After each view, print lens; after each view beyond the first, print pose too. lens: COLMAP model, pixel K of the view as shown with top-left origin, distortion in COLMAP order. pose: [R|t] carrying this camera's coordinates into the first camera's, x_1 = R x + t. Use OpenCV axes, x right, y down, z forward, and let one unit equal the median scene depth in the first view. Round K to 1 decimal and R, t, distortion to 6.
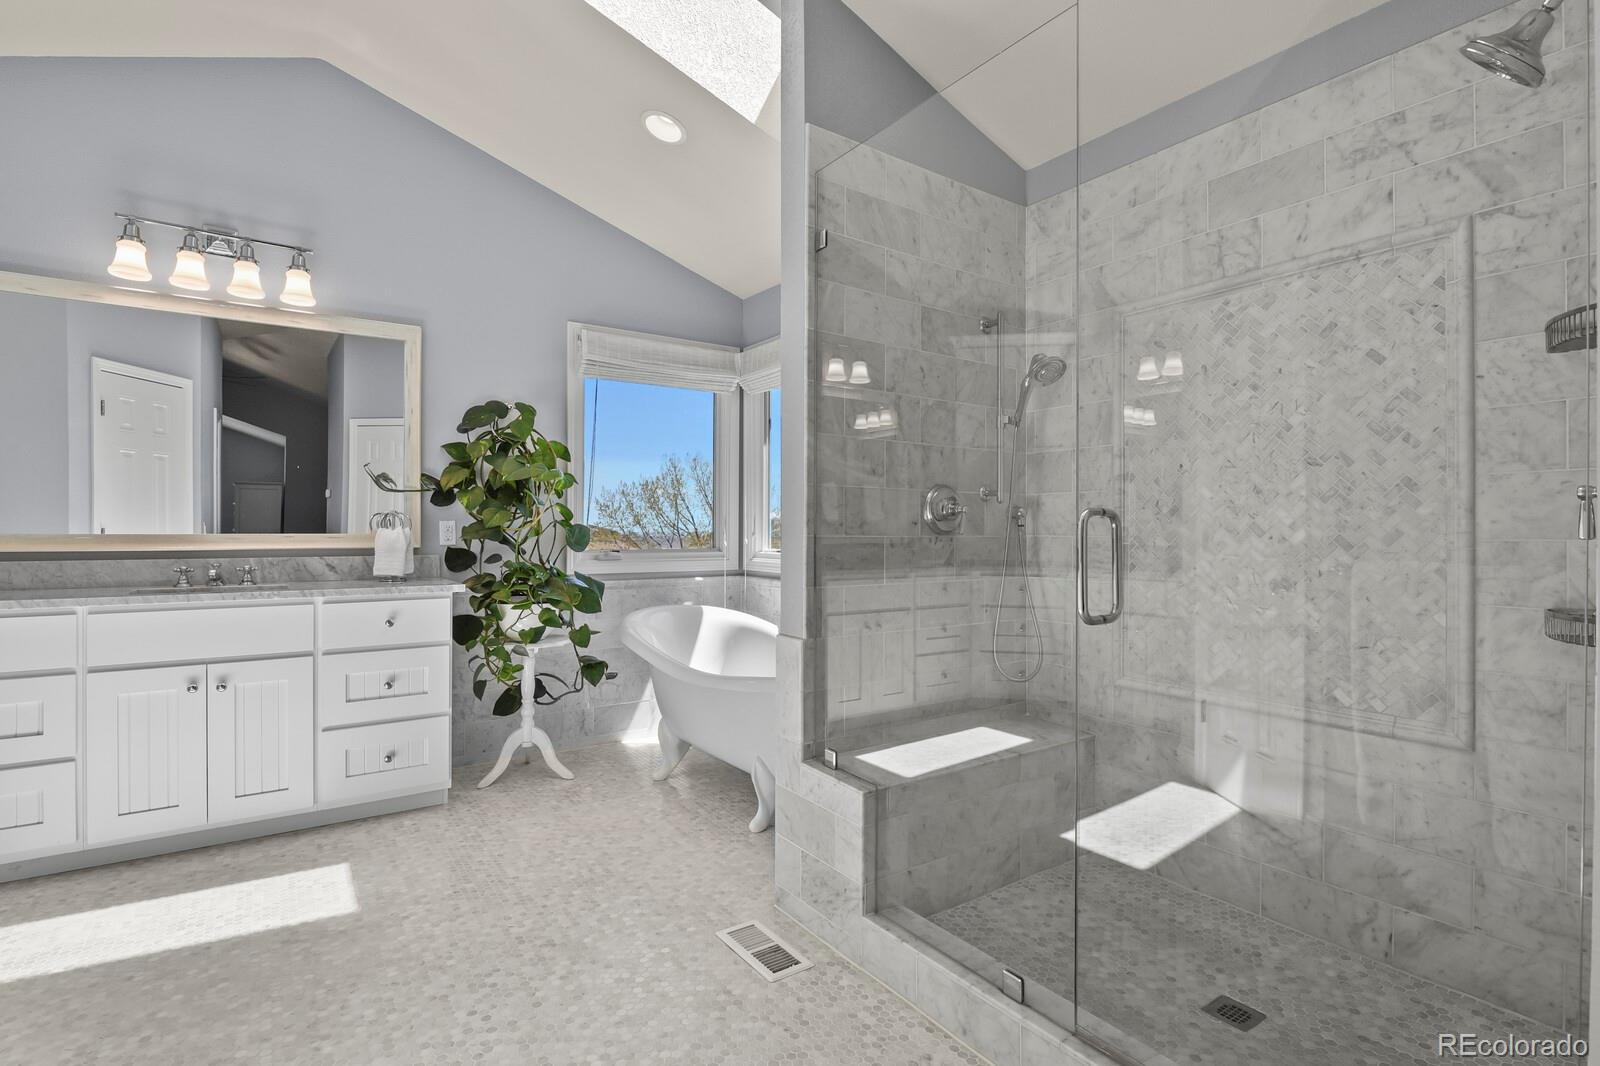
lens RADIAL K [[781.2, 0, 803.1], [0, 781.2, 530.2], [0, 0, 1]] dist [-0.011218, -0.000960]
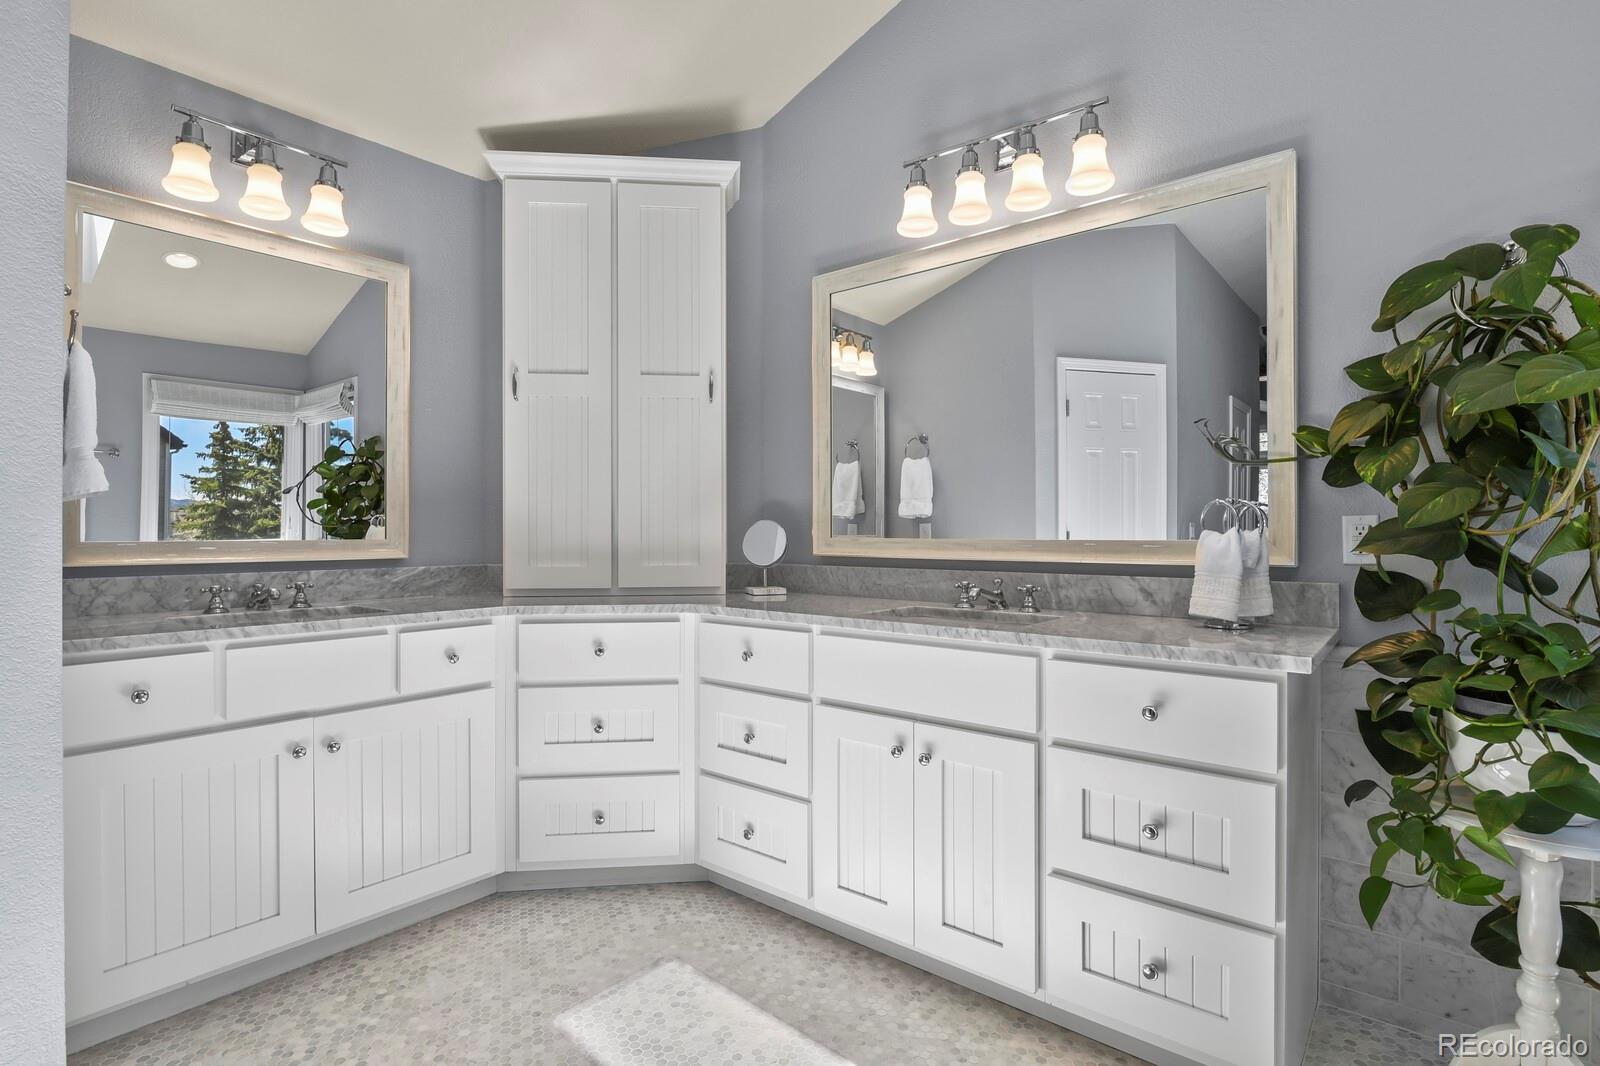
lens RADIAL K [[781.2, 0, 805.5], [0, 781.2, 529.6], [0, 0, 1]] dist [-0.011218, -0.000960]
pose [[0.275850, -0.006596, -0.961178, -0.084604], [-0.001580, 0.999972, -0.007316, 0.000926], [0.961199, 0.003537, 0.275832, 0.569553]]
